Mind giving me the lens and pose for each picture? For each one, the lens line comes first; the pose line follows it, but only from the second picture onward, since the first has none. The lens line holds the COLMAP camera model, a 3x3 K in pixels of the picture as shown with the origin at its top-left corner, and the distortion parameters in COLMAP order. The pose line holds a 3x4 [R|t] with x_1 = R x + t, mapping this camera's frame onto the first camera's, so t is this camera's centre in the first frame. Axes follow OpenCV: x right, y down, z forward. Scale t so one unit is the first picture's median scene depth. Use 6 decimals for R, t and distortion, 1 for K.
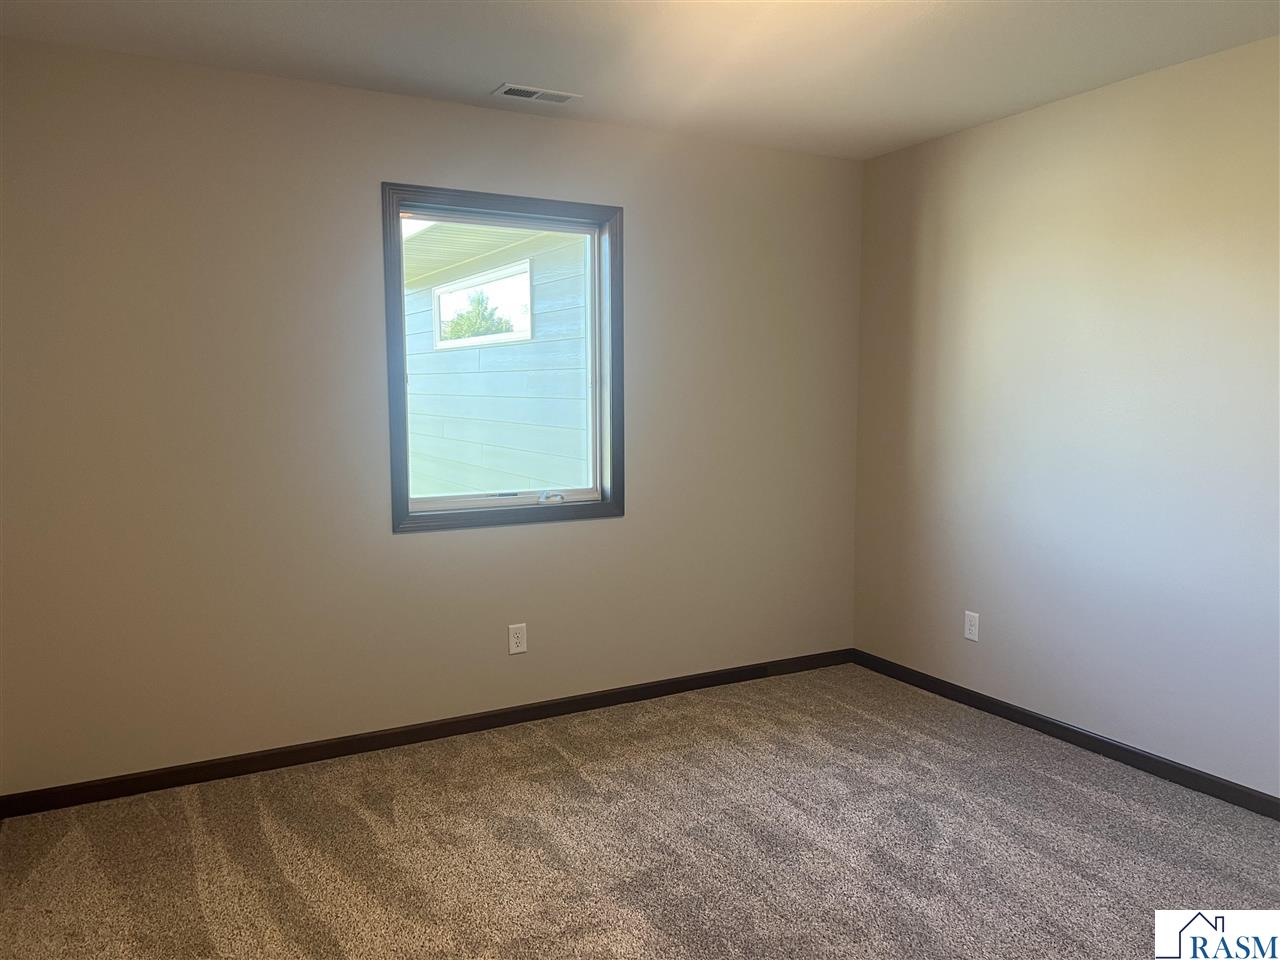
lens RADIAL K [[966.4, 0, 640.0], [0, 966.4, 480.0], [0, 0, 1]] dist [0.090127, -0.129325]
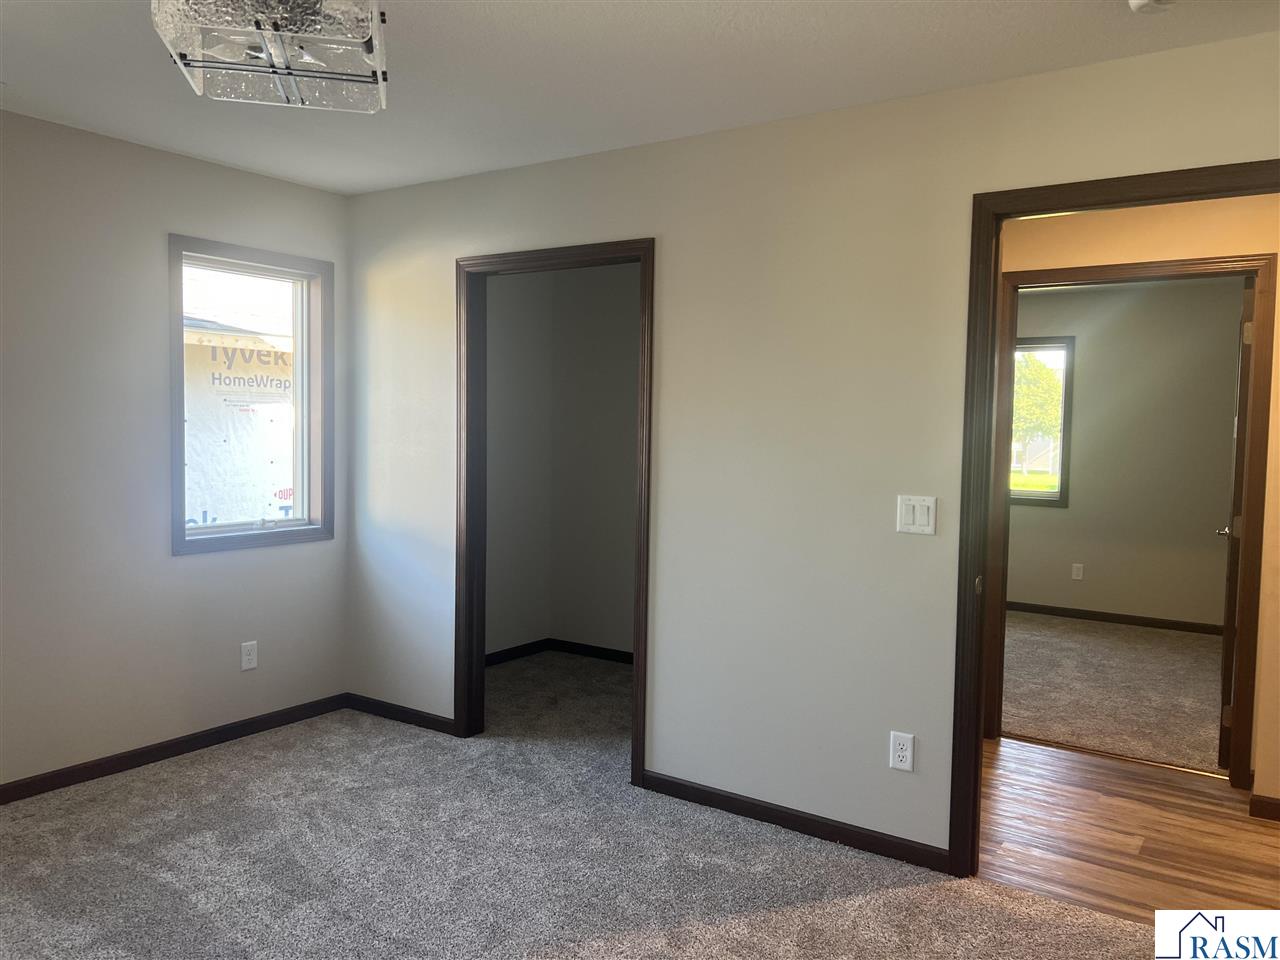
lens RADIAL K [[966.4, 0, 640.0], [0, 966.4, 480.0], [0, 0, 1]] dist [0.090127, -0.129325]
pose [[0.883709, 0.002874, 0.468028, -0.268245], [0.013033, 0.999442, -0.030746, 0.008932], [-0.467855, 0.033270, 0.883179, -0.174447]]
